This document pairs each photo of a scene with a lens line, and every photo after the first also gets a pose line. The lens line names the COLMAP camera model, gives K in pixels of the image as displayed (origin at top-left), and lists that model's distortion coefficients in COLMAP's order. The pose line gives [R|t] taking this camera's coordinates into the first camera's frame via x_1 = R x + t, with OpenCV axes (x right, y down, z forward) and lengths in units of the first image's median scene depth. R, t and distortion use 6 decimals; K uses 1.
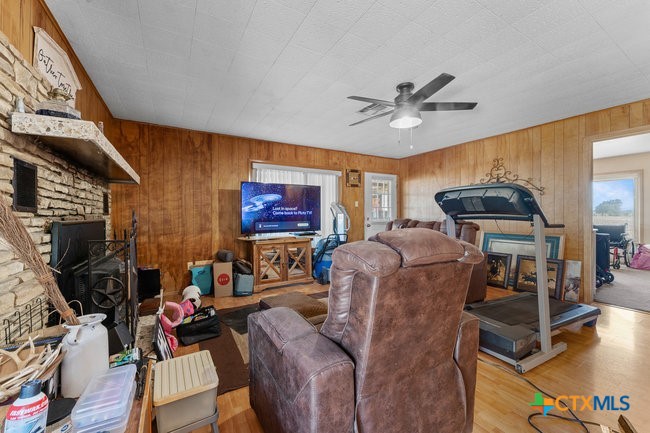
lens RADIAL K [[266.4, 0, 326.3], [0, 266.4, 214.1], [0, 0, 1]] dist [-0.002275, 0.000637]
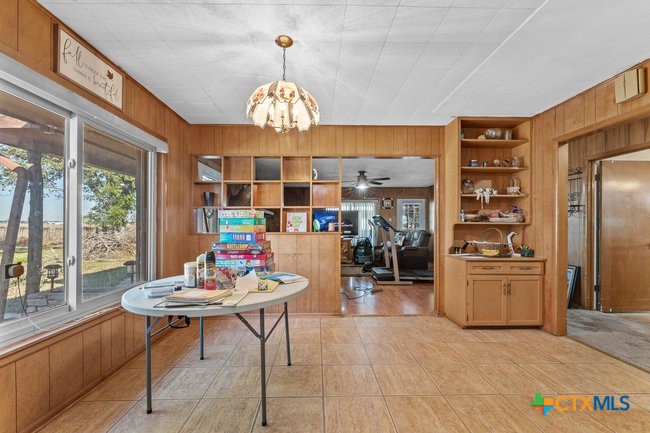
lens RADIAL K [[266.4, 0, 322.2], [0, 266.4, 221.9], [0, 0, 1]] dist [-0.002275, 0.000637]
pose [[0.873212, -0.007880, -0.487277, 0.436780], [0.000594, 0.999886, -0.015105, -0.001724], [0.487340, 0.012900, 0.873117, -0.467216]]
